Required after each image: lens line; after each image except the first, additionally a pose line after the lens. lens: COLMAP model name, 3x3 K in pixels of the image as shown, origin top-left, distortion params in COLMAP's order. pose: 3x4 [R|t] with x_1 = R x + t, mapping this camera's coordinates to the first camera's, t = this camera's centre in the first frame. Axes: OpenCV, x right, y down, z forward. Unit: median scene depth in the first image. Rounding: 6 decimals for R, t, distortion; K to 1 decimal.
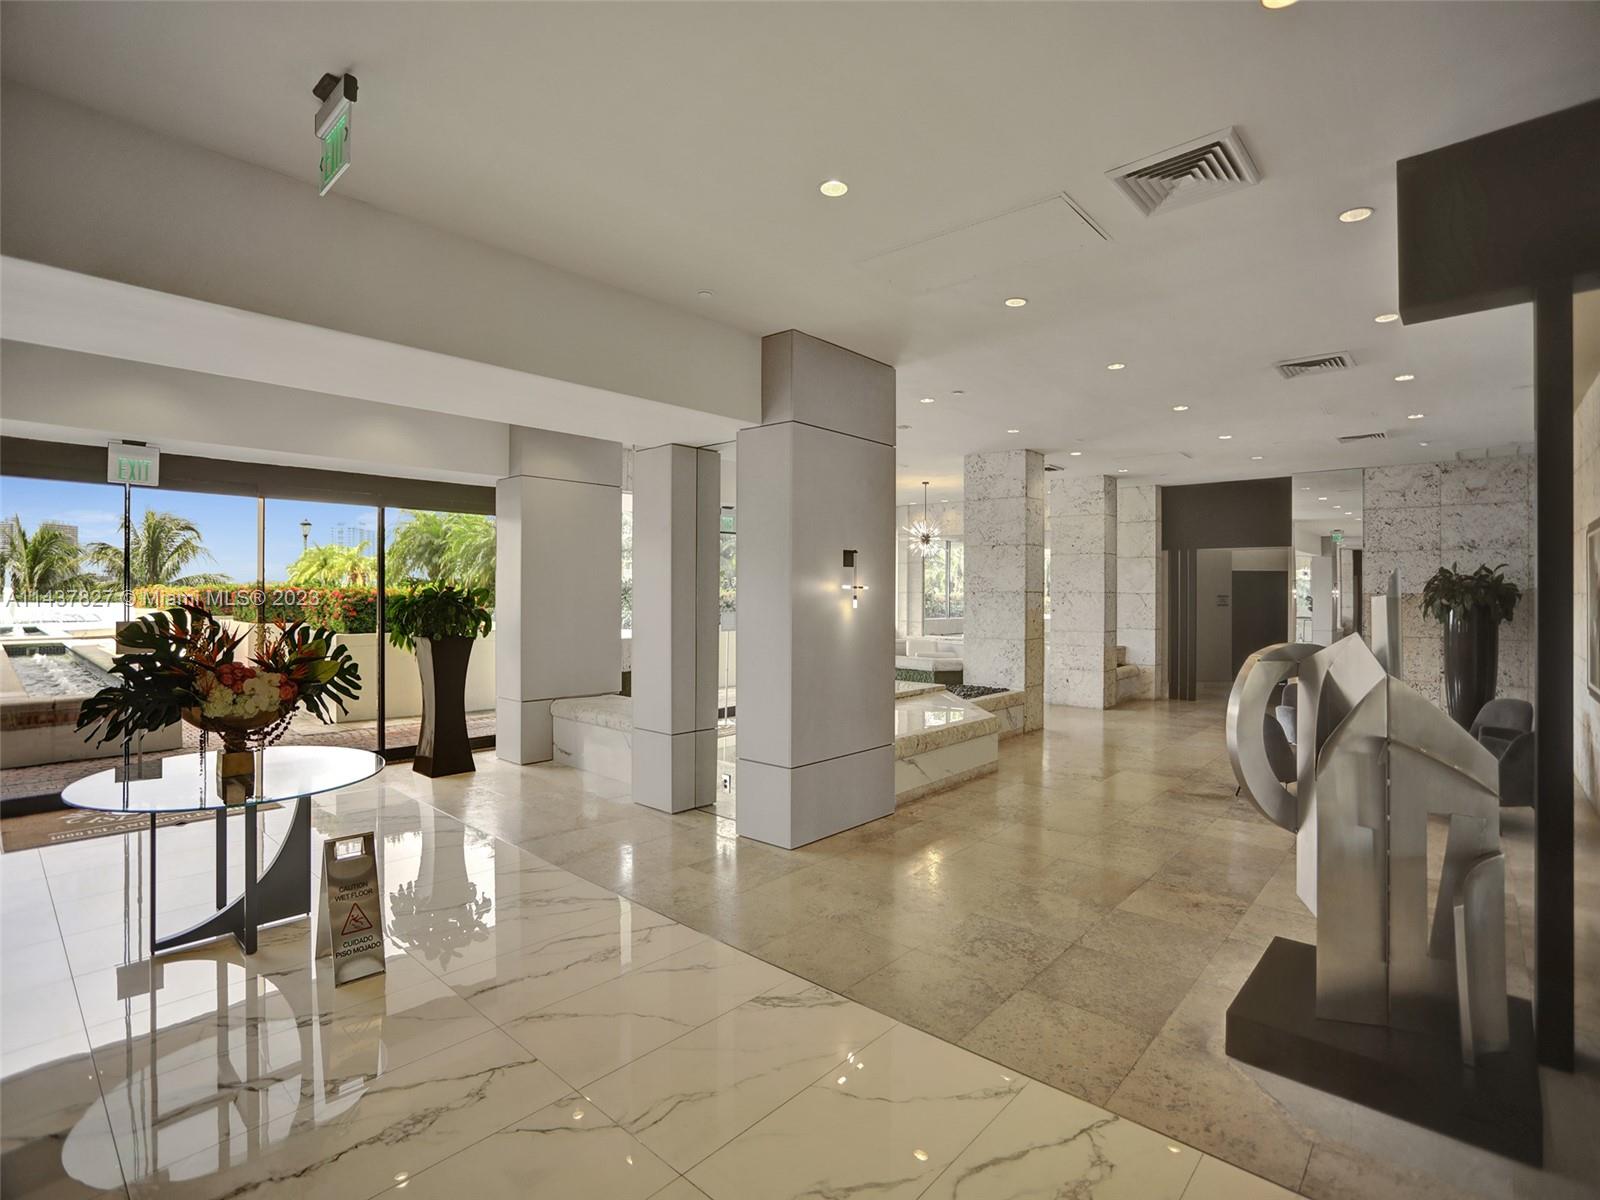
lens RADIAL K [[773.0, 0, 798.4], [0, 773.0, 592.6], [0, 0, 1]] dist [-0.068310, 0.026244]
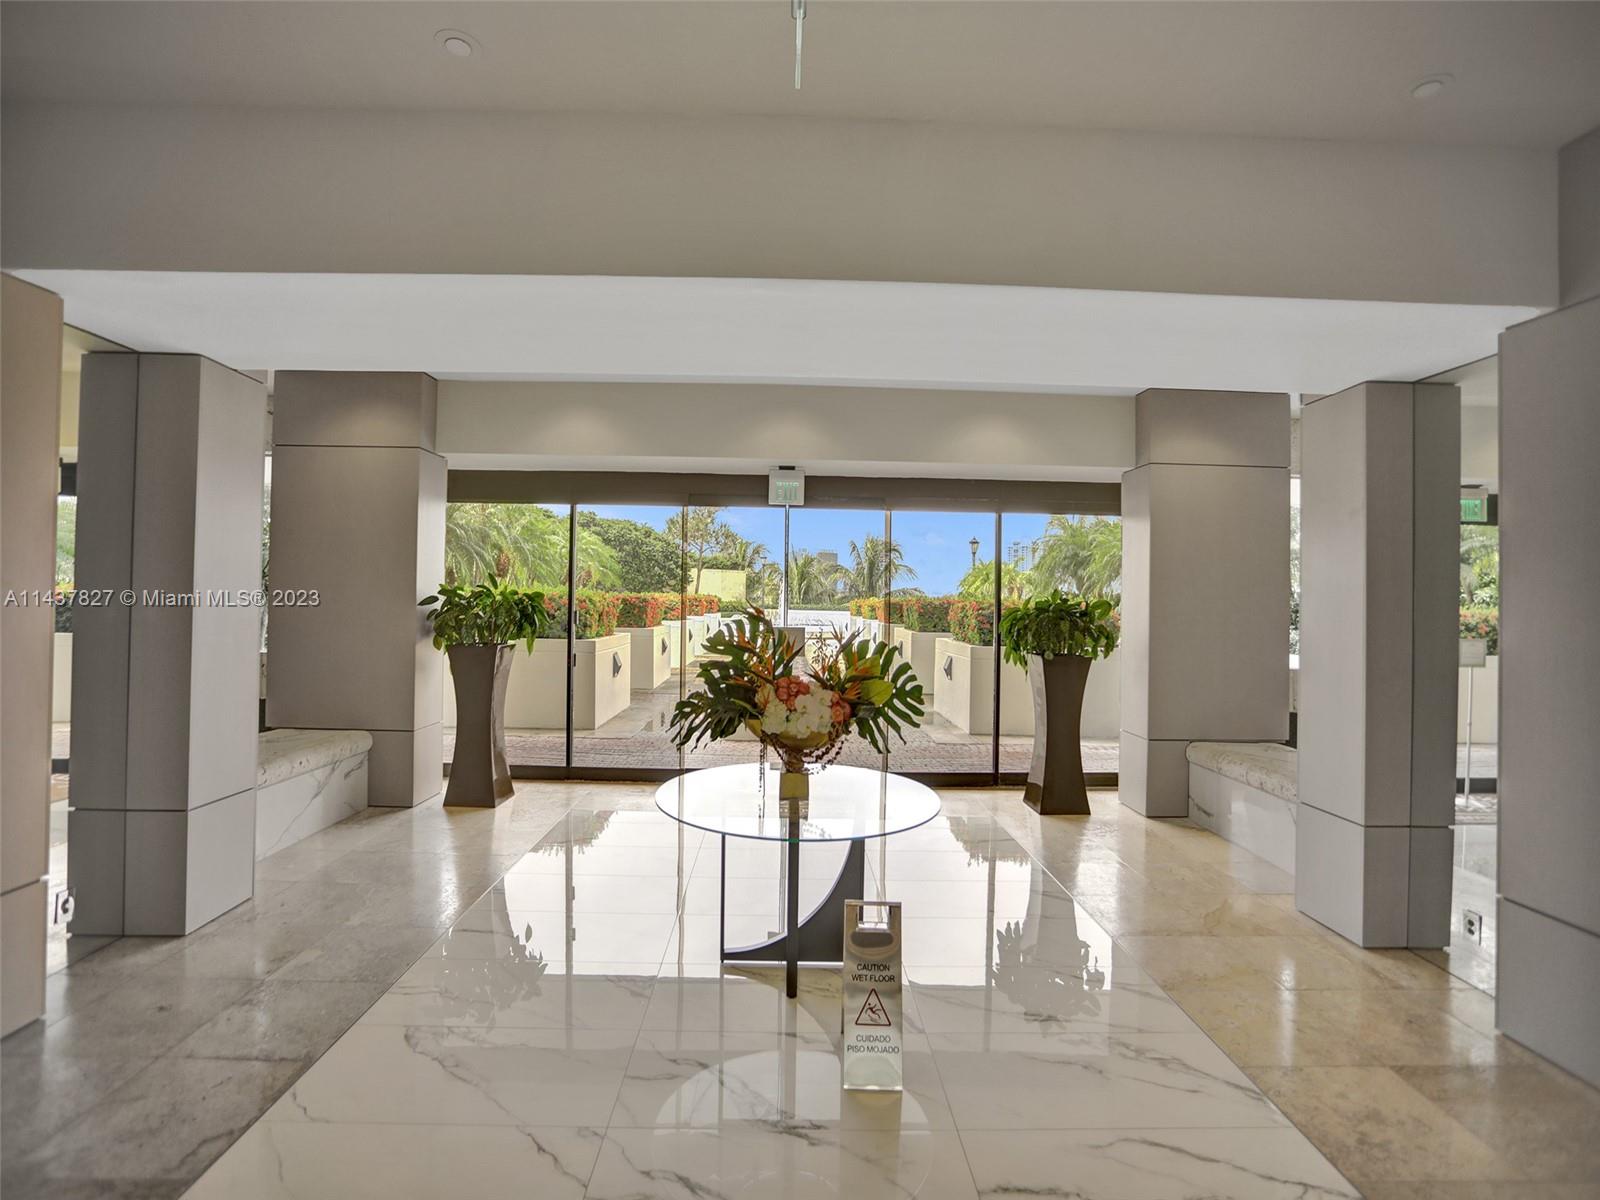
lens RADIAL K [[798.4, 0, 796.8], [0, 798.4, 593.2], [0, 0, 1]] dist [-0.033558, 0.018735]
pose [[0.698164, 0.002614, -0.715933, -0.023996], [-0.014843, 0.999831, -0.010823, 0.000692], [0.715784, 0.018183, 0.698085, 0.193715]]
